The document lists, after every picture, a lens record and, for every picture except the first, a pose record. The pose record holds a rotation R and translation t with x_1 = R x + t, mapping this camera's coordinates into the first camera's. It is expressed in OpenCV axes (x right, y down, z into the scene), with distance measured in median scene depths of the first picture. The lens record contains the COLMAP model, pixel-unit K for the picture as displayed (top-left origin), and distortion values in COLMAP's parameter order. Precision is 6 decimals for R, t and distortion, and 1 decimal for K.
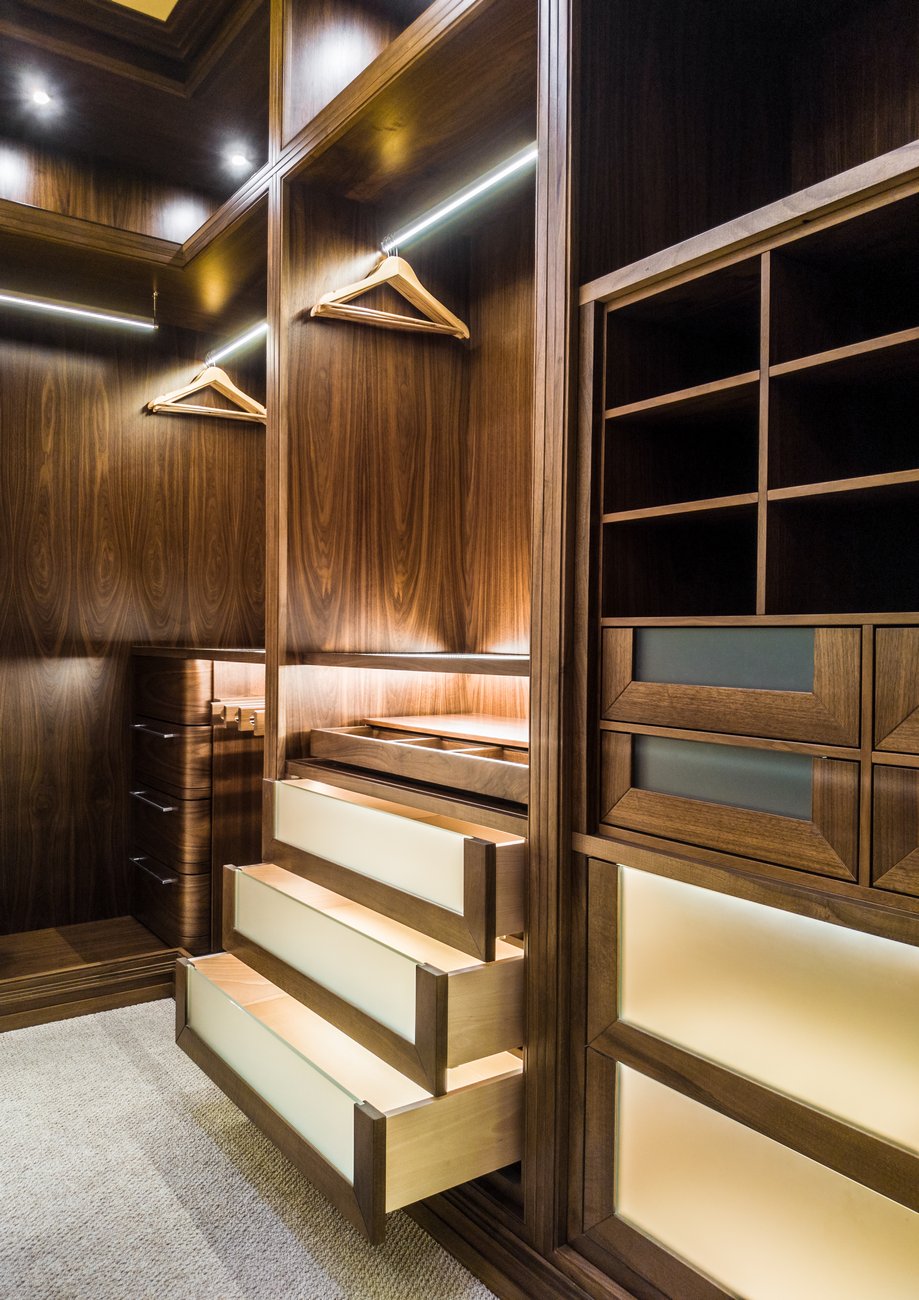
lens RADIAL K [[947.6, 0, 426.9], [0, 947.6, 647.2], [0, 0, 1]] dist [0.036557, -0.064617]
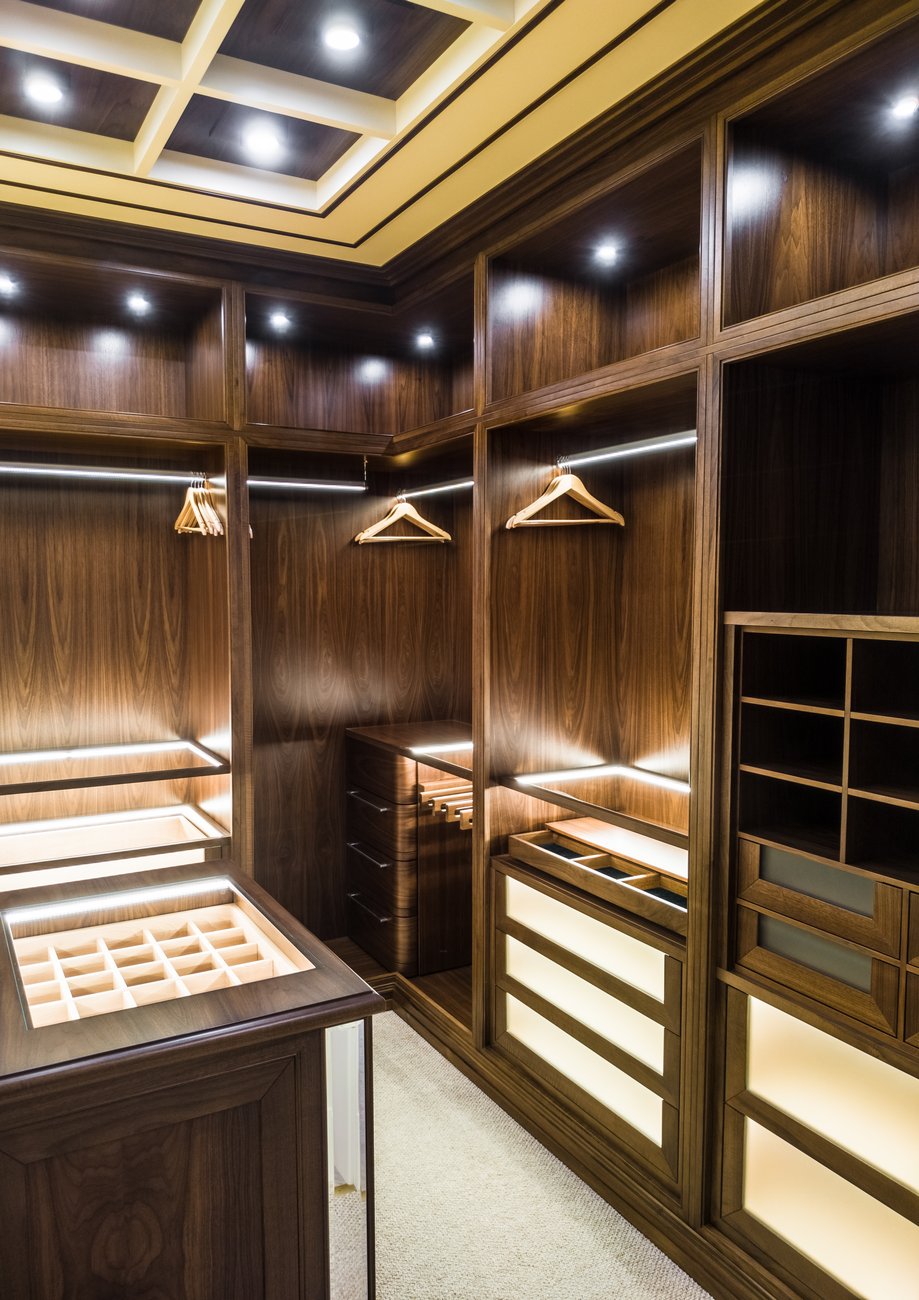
lens RADIAL K [[947.6, 0, 424.9], [0, 947.6, 648.4], [0, 0, 1]] dist [0.036557, -0.064617]
pose [[0.993998, -0.003211, -0.109348, -0.083803], [0.009983, 0.998061, 0.061439, -0.241433], [0.108939, -0.062162, 0.992103, -0.314747]]
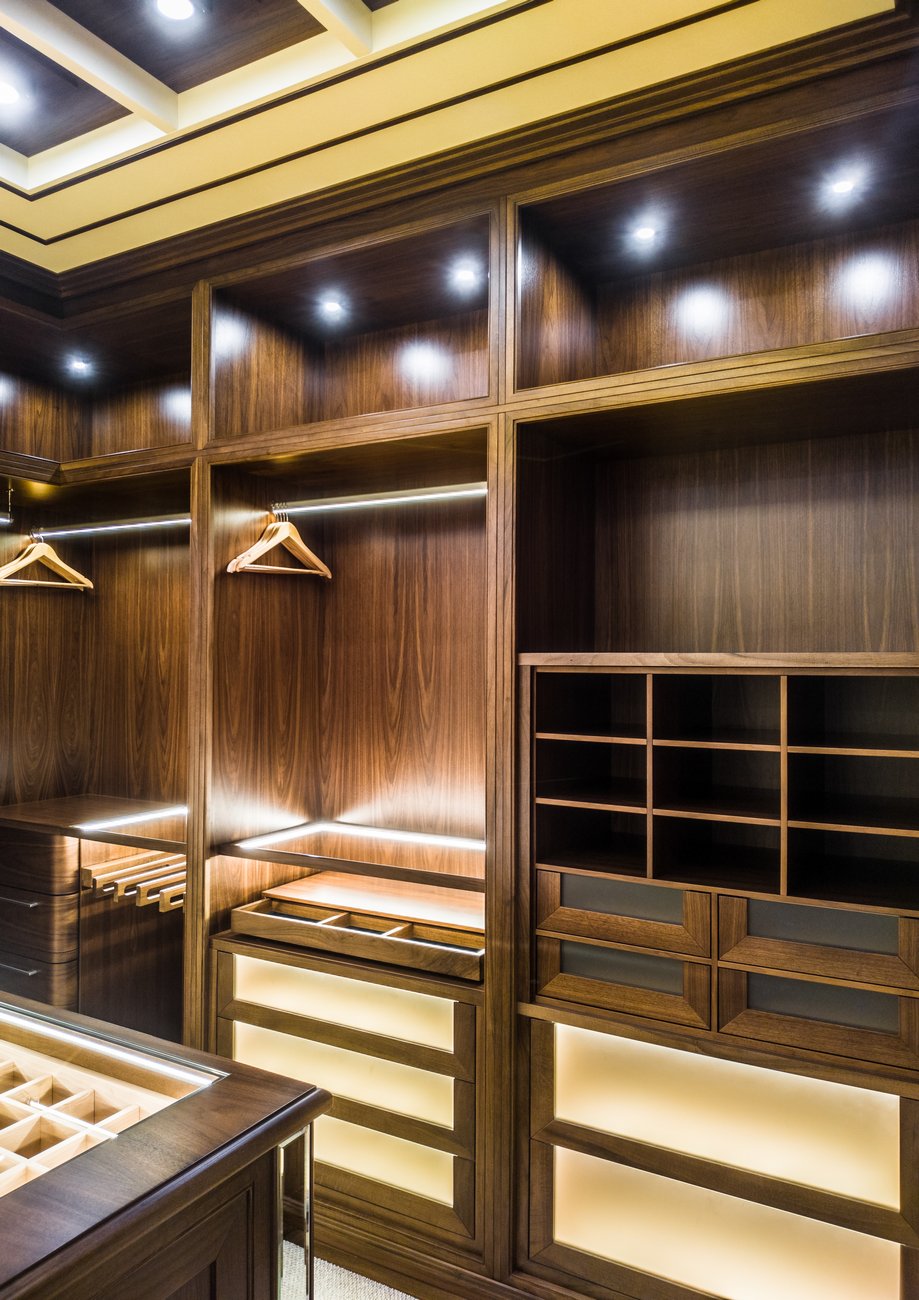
lens RADIAL K [[947.6, 0, 440.3], [0, 947.6, 641.6], [0, 0, 1]] dist [0.036557, -0.064617]
pose [[0.905280, 0.004079, 0.424795, -0.364857], [0.005143, 0.999775, -0.020561, -0.211988], [-0.424783, 0.020798, 0.905056, -0.216047]]
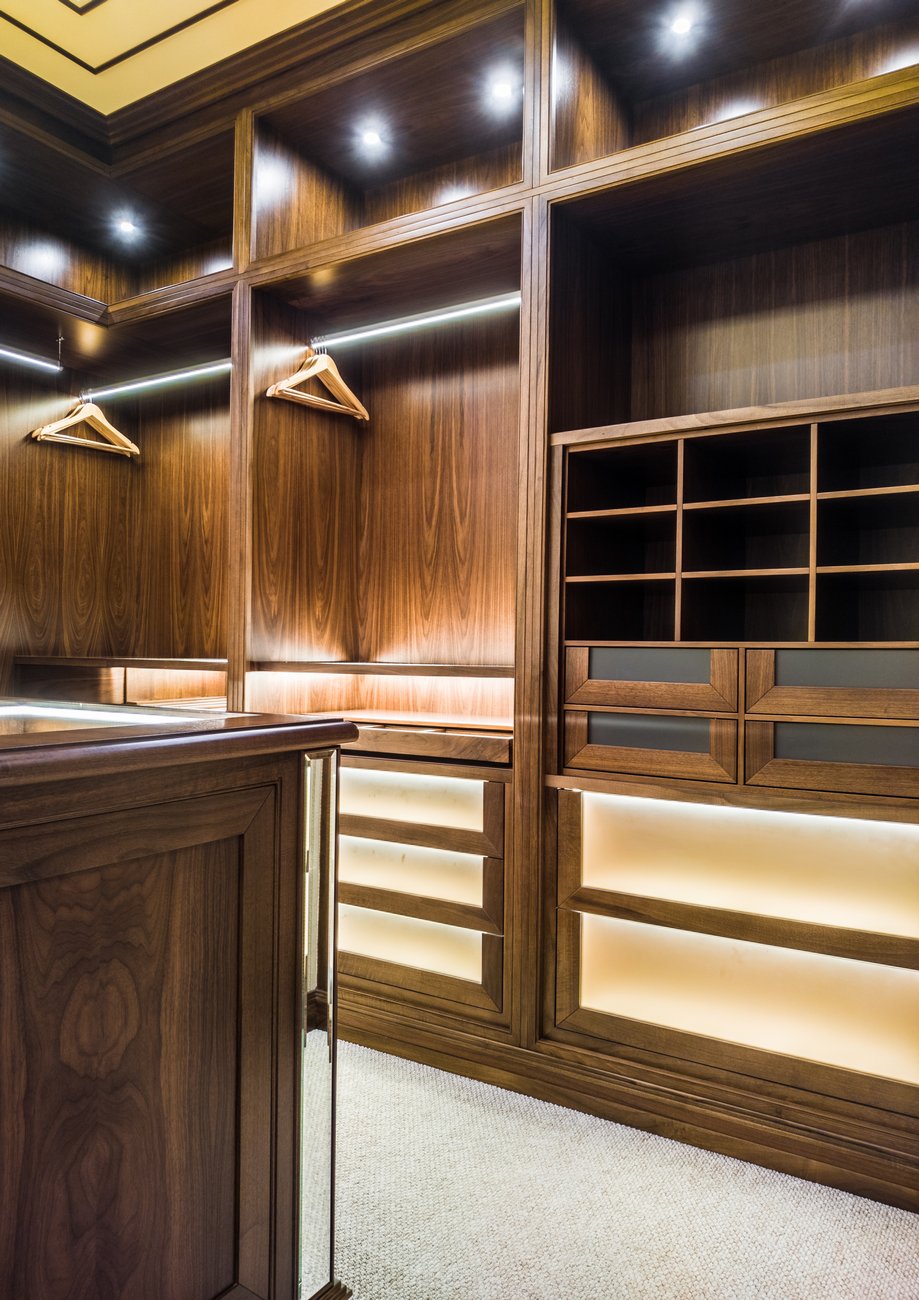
lens RADIAL K [[947.6, 0, 438.5], [0, 947.6, 644.2], [0, 0, 1]] dist [0.036557, -0.064617]
pose [[0.924713, 0.008082, 0.380580, -0.359428], [-0.003251, 0.999906, -0.013335, -0.001609], [-0.380652, 0.011094, 0.924652, -0.232541]]
